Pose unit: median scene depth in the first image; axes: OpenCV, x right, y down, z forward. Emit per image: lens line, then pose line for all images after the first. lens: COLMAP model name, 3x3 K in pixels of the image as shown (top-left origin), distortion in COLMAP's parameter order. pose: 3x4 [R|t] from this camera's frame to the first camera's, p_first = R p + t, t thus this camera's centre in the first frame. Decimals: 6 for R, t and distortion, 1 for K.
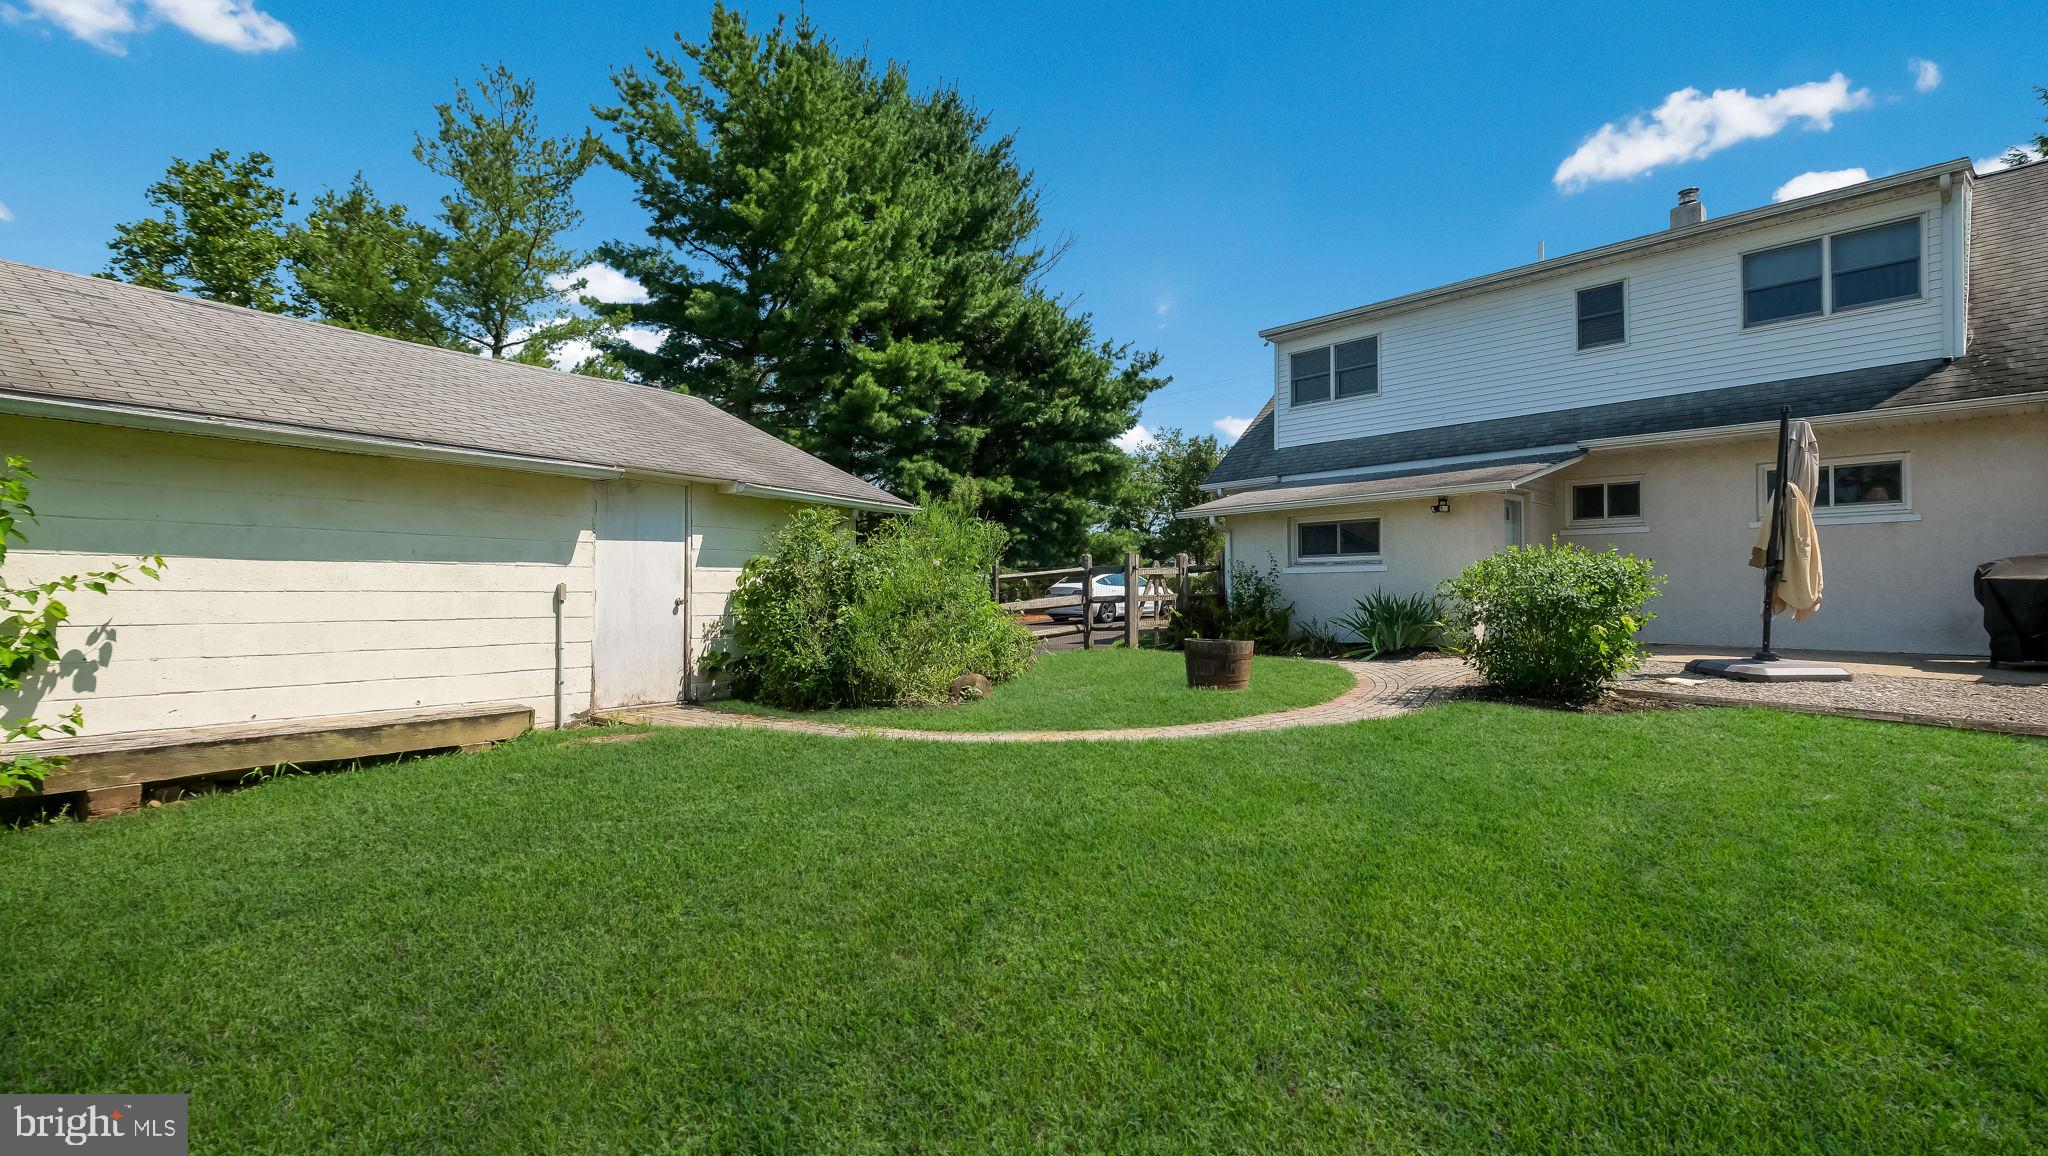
lens RADIAL K [[890.1, 0, 1012.0], [0, 890.1, 567.7], [0, 0, 1]] dist [-0.000983, -0.000138]
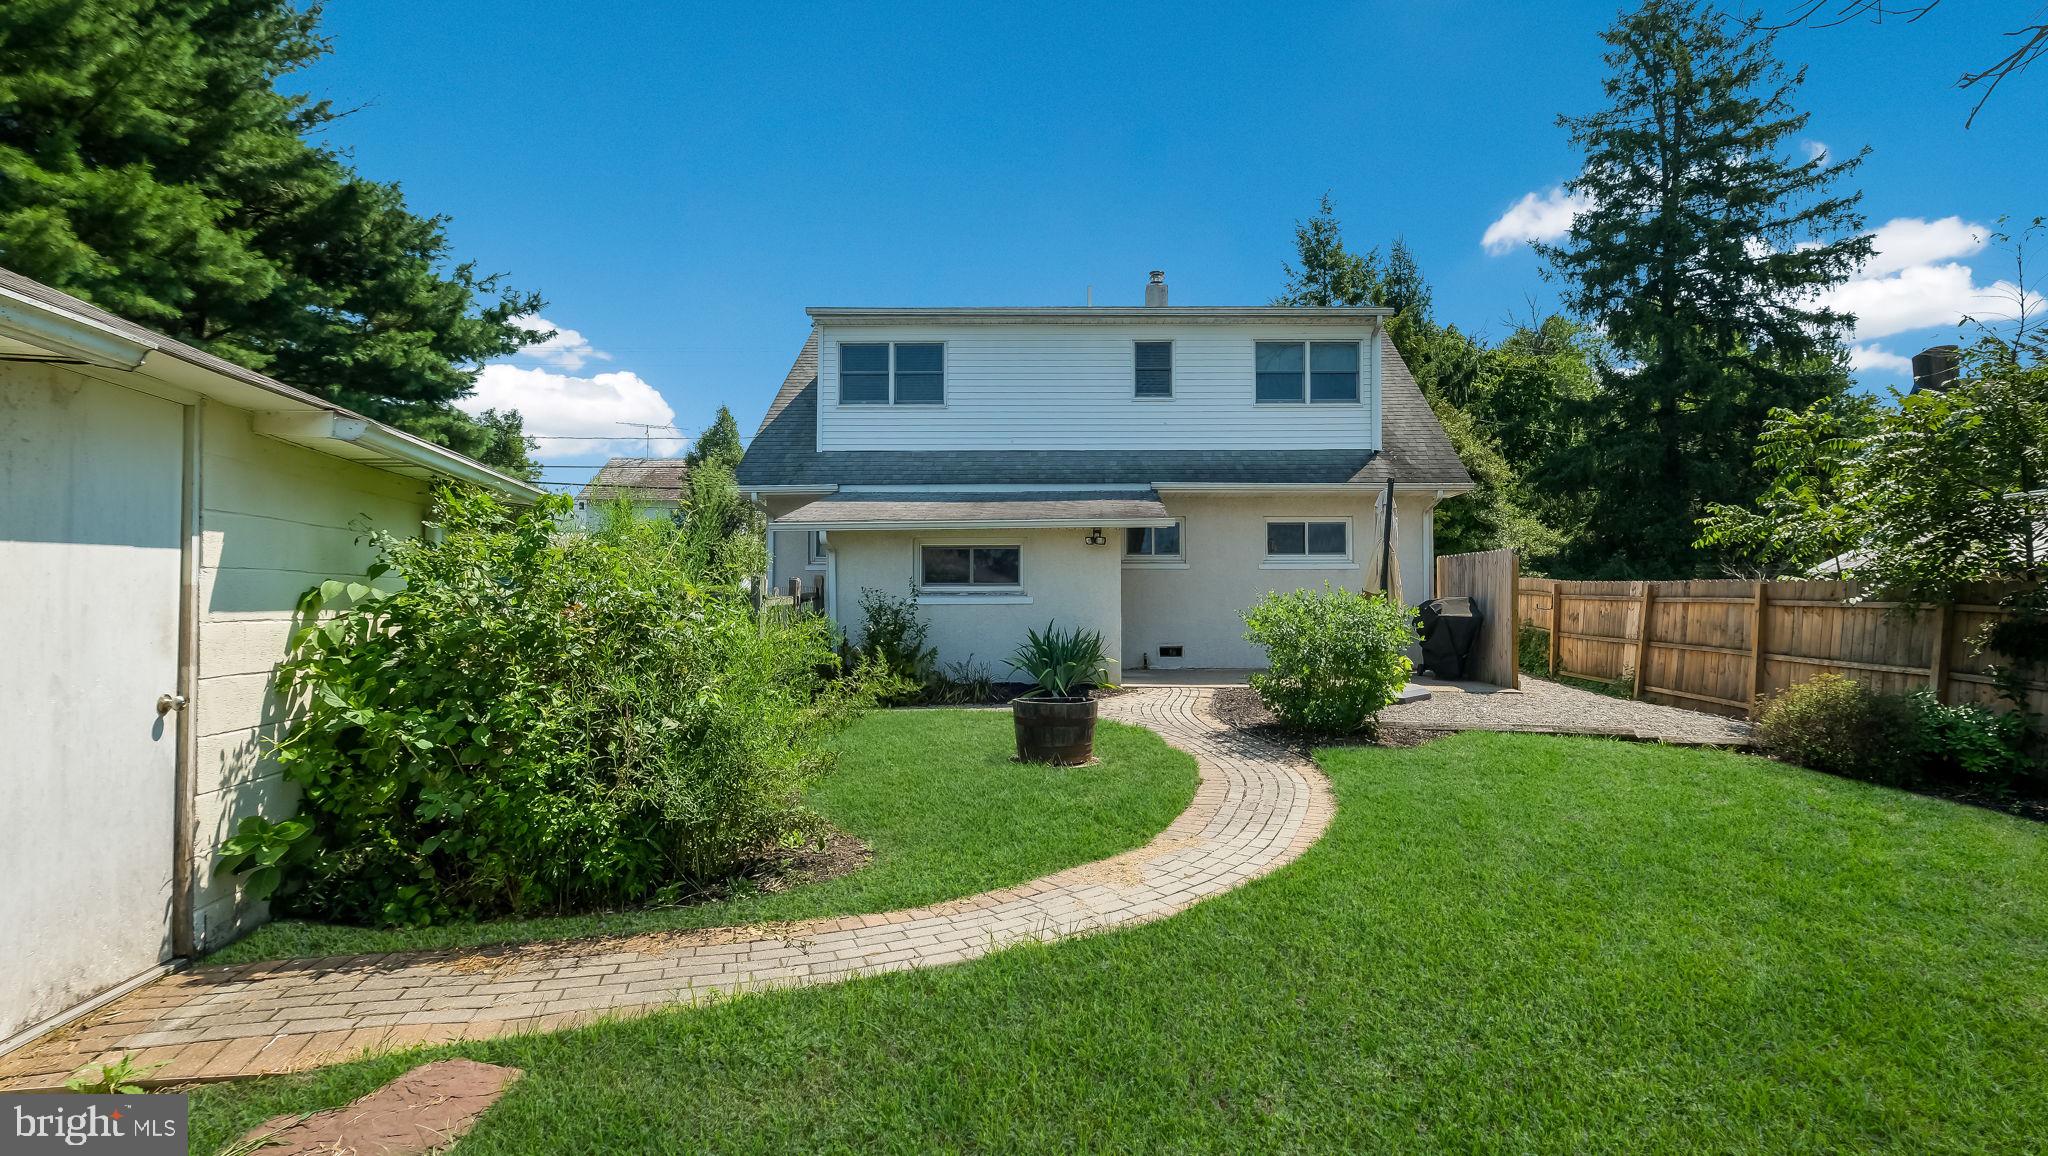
lens RADIAL K [[954.4, 0, 1072.9], [0, 954.4, 583.6], [0, 0, 1]] dist [0.000241, -0.000247]
pose [[0.680291, 0.017734, 0.732727, -0.208630], [-0.022137, 0.999748, -0.003643, -0.010741], [-0.732607, -0.013743, 0.680513, 0.219581]]
